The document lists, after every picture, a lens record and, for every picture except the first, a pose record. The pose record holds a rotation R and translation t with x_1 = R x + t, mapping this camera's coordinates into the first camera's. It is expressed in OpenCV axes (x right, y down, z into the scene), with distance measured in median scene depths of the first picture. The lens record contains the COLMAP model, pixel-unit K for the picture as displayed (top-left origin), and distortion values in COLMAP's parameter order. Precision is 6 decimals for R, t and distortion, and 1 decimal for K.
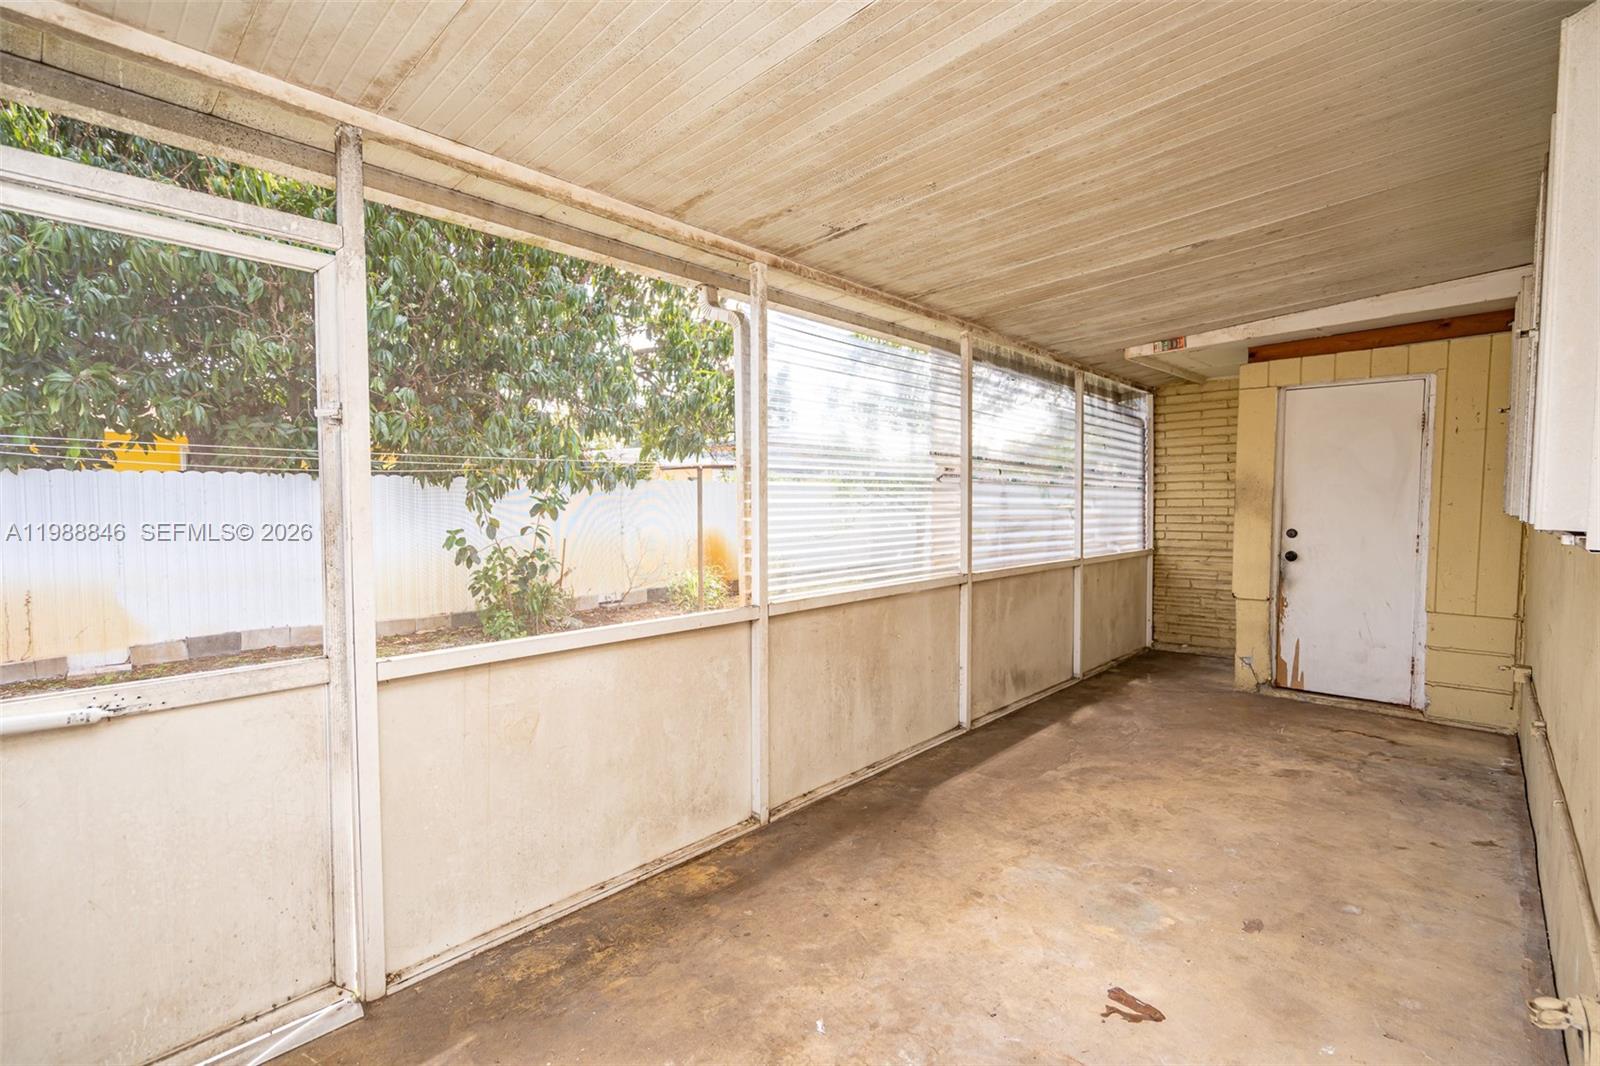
lens RADIAL K [[721.3, 0, 805.3], [0, 721.3, 536.2], [0, 0, 1]] dist [-0.001934, 0.001177]
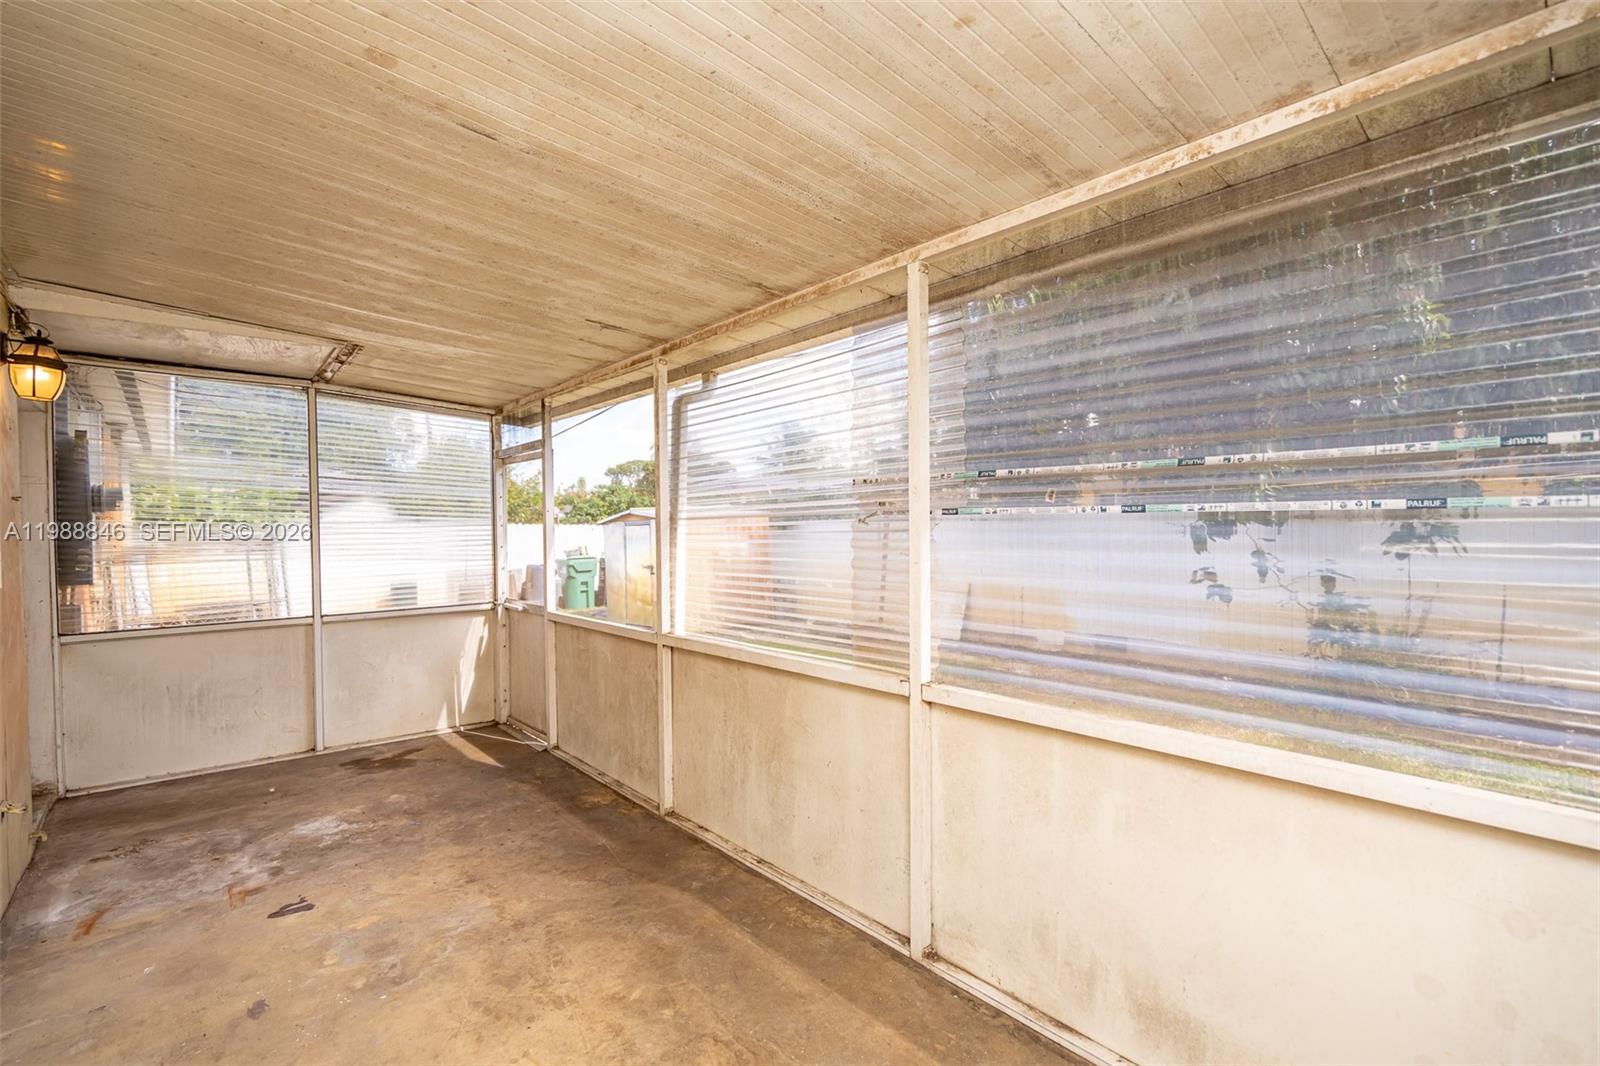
lens RADIAL K [[721.3, 0, 801.5], [0, 721.3, 537.0], [0, 0, 1]] dist [-0.001934, 0.001177]
pose [[-0.102321, 0.014399, -0.994647, 1.255141], [-0.037193, 0.999141, 0.018290, -0.110598], [0.994056, 0.038865, -0.101697, 1.508197]]
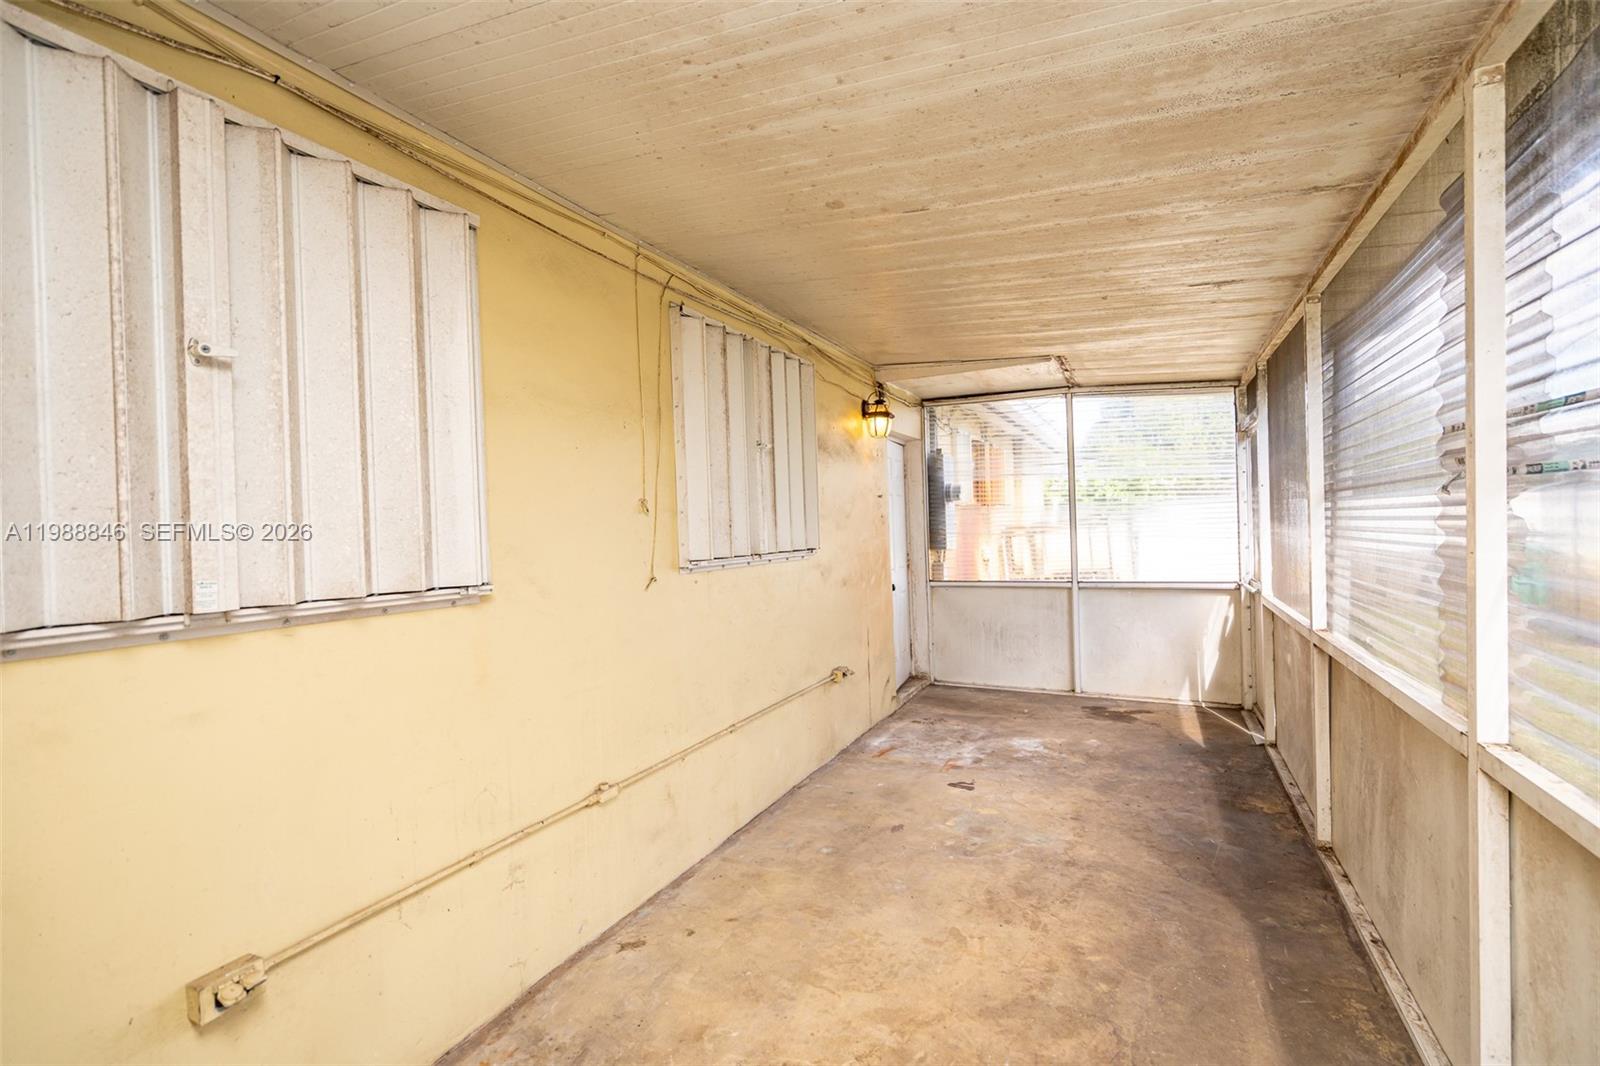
lens RADIAL K [[721.3, 0, 802.3], [0, 721.3, 536.4], [0, 0, 1]] dist [-0.001934, 0.001177]
pose [[-0.954154, 0.035573, -0.297193, 1.027164], [0.017298, 0.997807, 0.063895, -0.125124], [0.298815, 0.055825, -0.952677, 1.940629]]
